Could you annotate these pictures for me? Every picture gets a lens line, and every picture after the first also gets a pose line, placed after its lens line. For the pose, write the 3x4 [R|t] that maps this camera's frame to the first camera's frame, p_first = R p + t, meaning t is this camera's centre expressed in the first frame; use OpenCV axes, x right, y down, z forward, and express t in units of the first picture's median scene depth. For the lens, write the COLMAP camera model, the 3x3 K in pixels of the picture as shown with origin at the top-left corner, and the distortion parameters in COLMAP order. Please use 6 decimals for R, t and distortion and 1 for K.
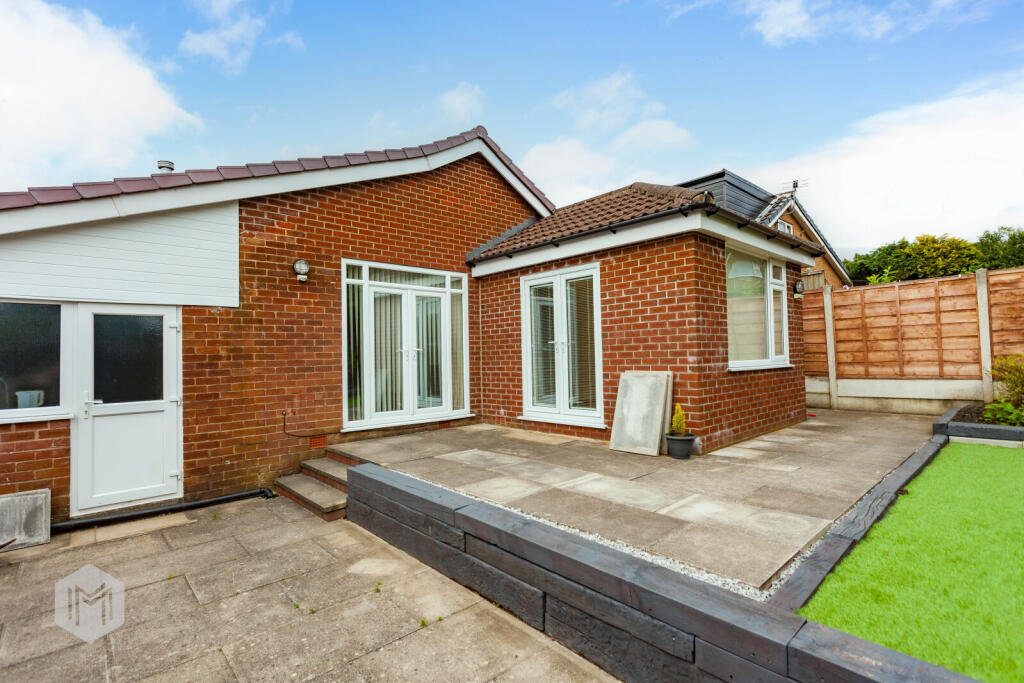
lens RADIAL K [[483.8, 0, 507.3], [0, 483.8, 346.0], [0, 0, 1]] dist [-0.000329, 0.000487]
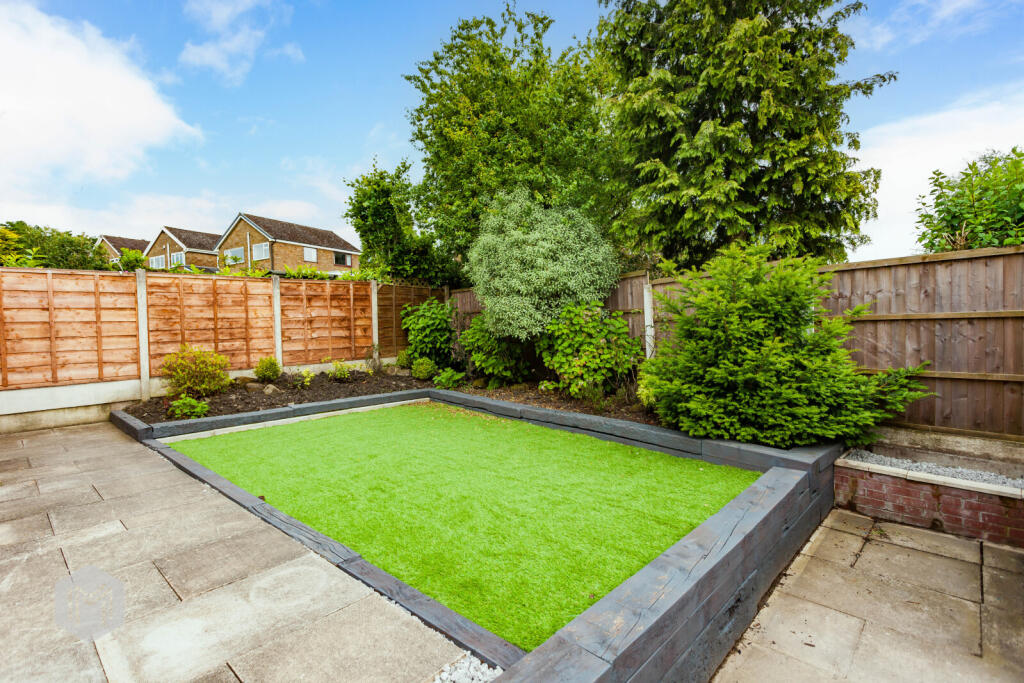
lens RADIAL K [[483.8, 0, 507.3], [0, 483.8, 346.0], [0, 0, 1]] dist [-0.000329, 0.000487]
pose [[-0.078223, -0.006821, 0.996913, -0.081240], [0.010600, 0.999914, 0.007673, 0.001243], [-0.996880, 0.011167, -0.078144, 0.320630]]
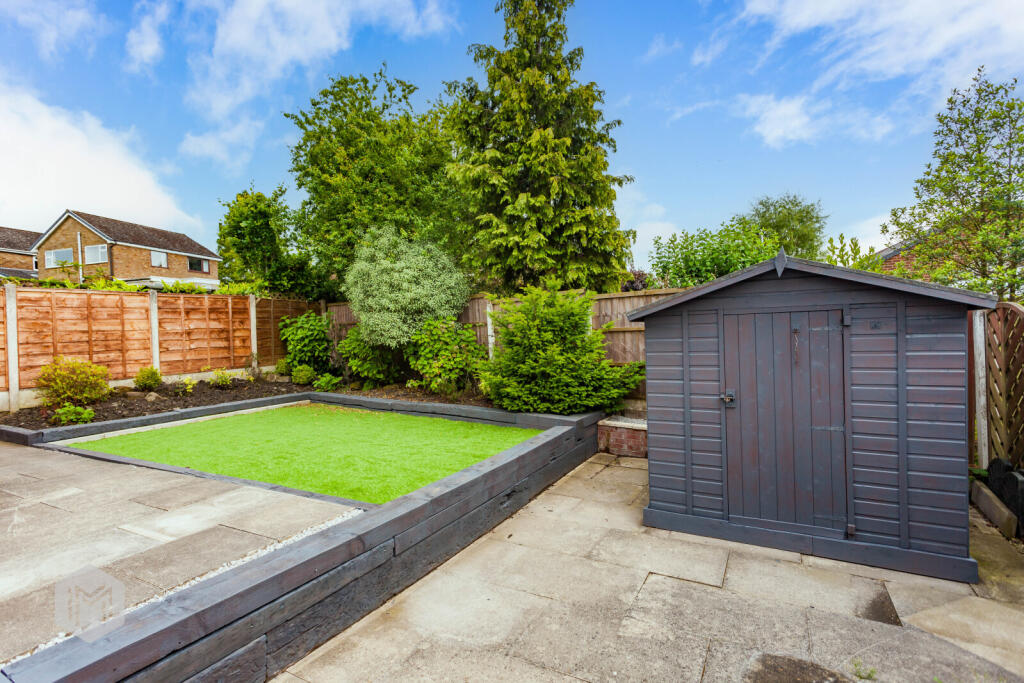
lens RADIAL K [[483.8, 0, 507.3], [0, 483.8, 346.0], [0, 0, 1]] dist [-0.000329, 0.000487]
pose [[-0.324393, 0.013569, 0.945825, -0.338432], [0.025760, 0.999653, -0.005506, 0.007015], [-0.945571, 0.022579, -0.324630, 0.333679]]
